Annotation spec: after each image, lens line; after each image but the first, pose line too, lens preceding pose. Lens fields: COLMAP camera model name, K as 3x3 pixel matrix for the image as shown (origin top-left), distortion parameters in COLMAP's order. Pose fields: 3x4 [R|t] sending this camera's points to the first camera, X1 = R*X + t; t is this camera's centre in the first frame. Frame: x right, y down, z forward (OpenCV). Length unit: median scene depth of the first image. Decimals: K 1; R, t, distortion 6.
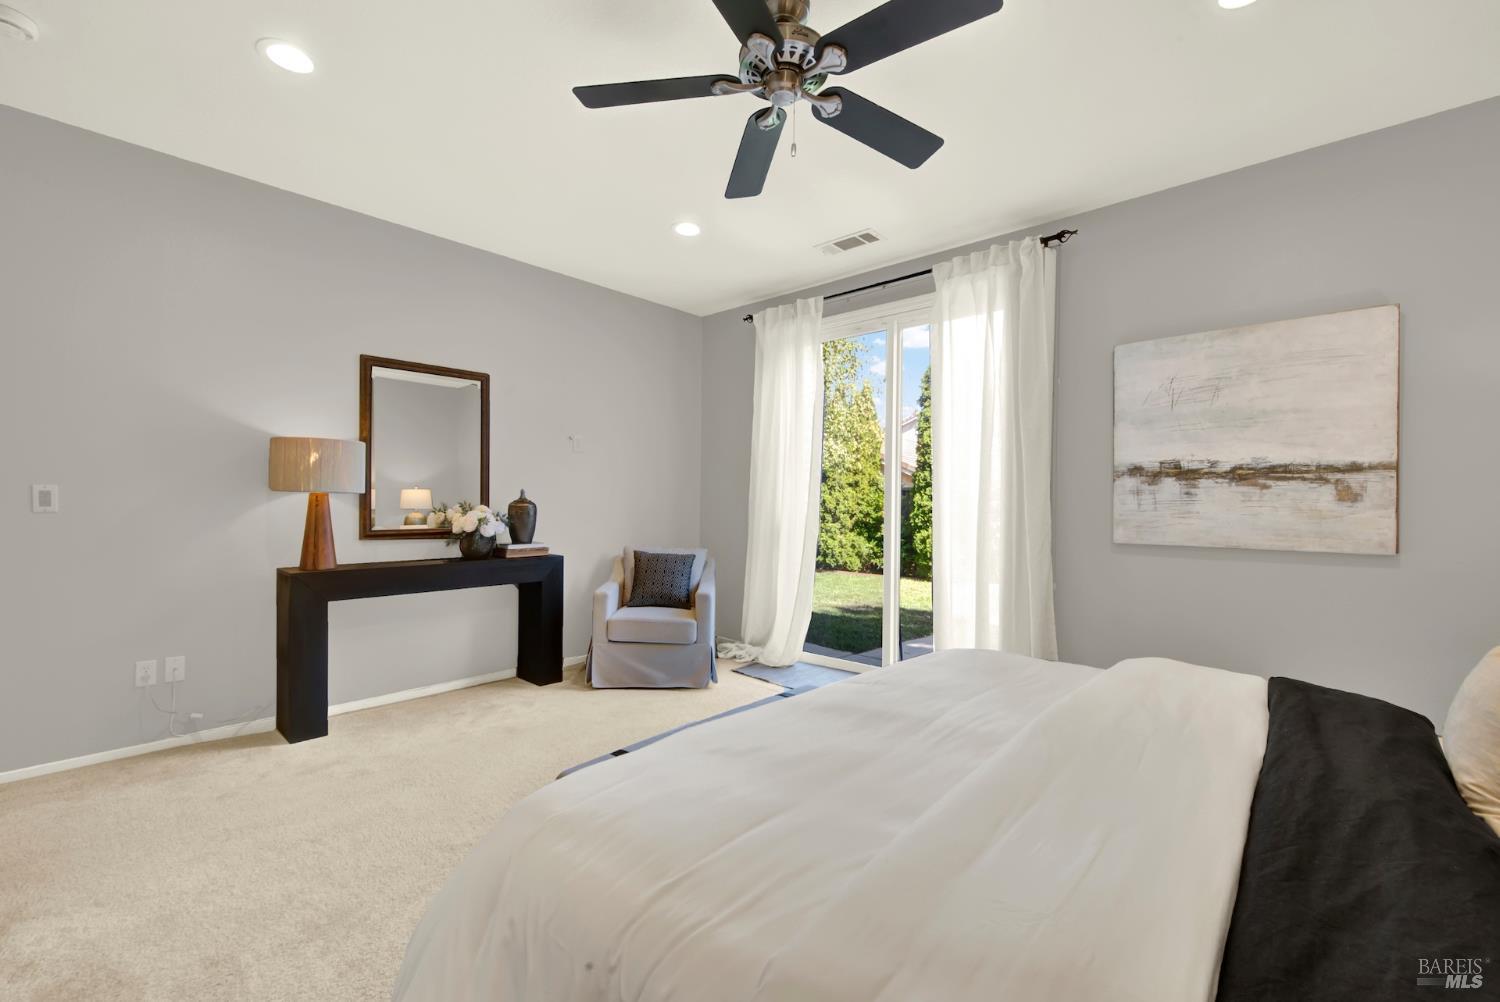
lens RADIAL K [[610.3, 0, 741.9], [0, 610.3, 496.9], [0, 0, 1]] dist [0.001921, -0.003495]
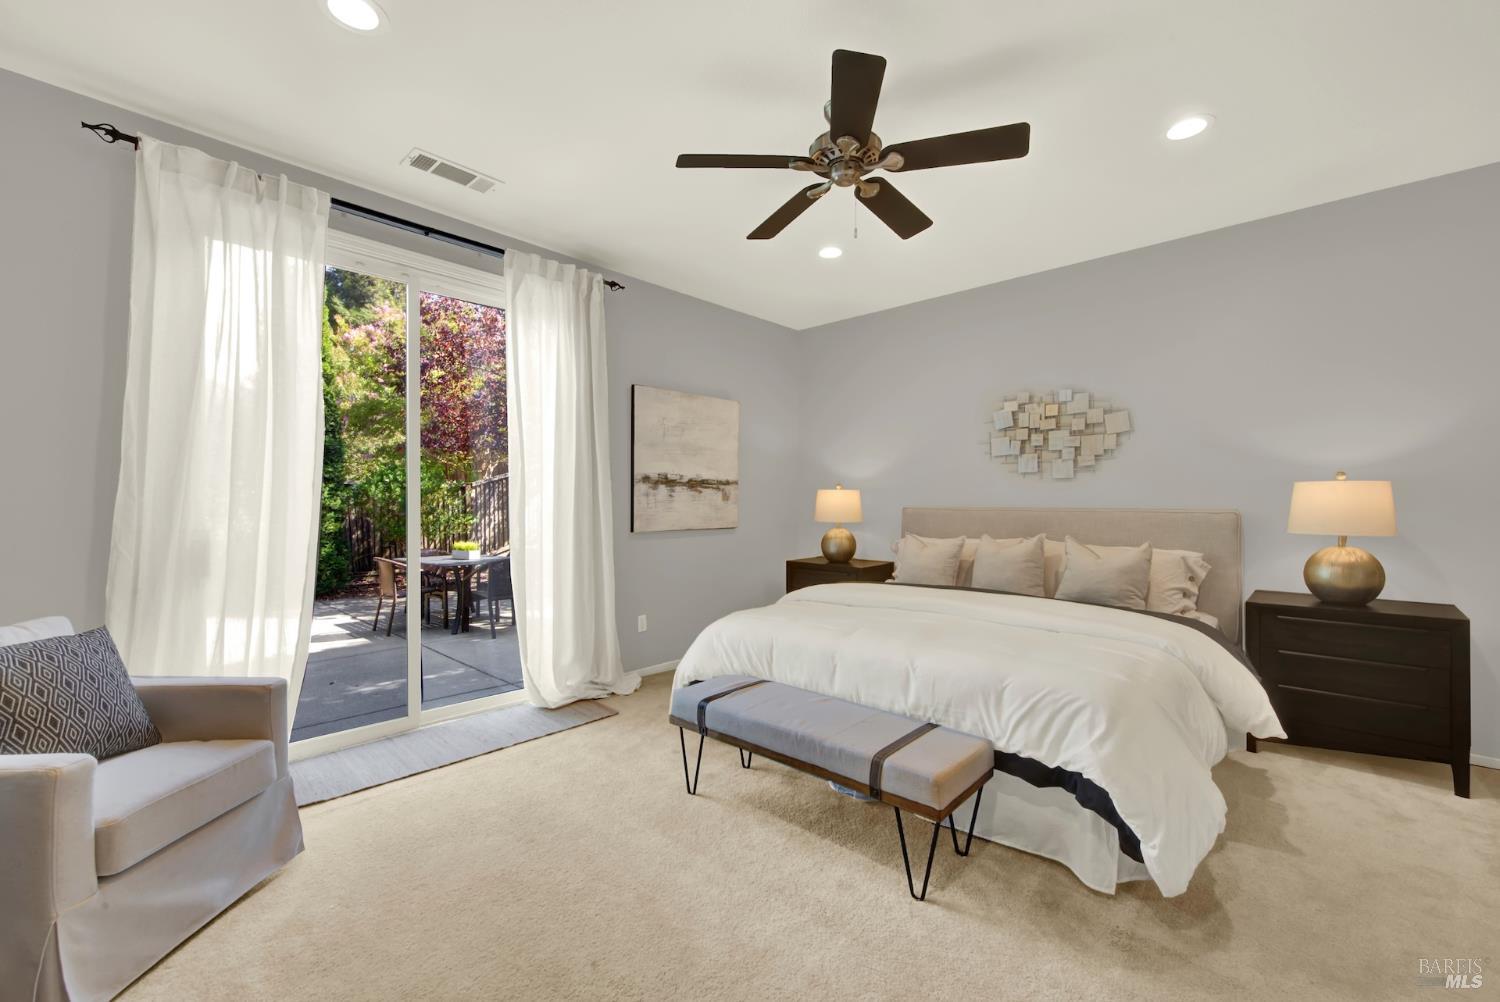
lens RADIAL K [[610.3, 0, 741.5], [0, 610.3, 505.6], [0, 0, 1]] dist [0.001921, -0.003495]
pose [[0.019572, -0.015831, 0.999683, -0.766896], [-0.003508, 0.999867, 0.015902, -0.005578], [-0.999802, -0.003818, 0.019514, 0.780456]]
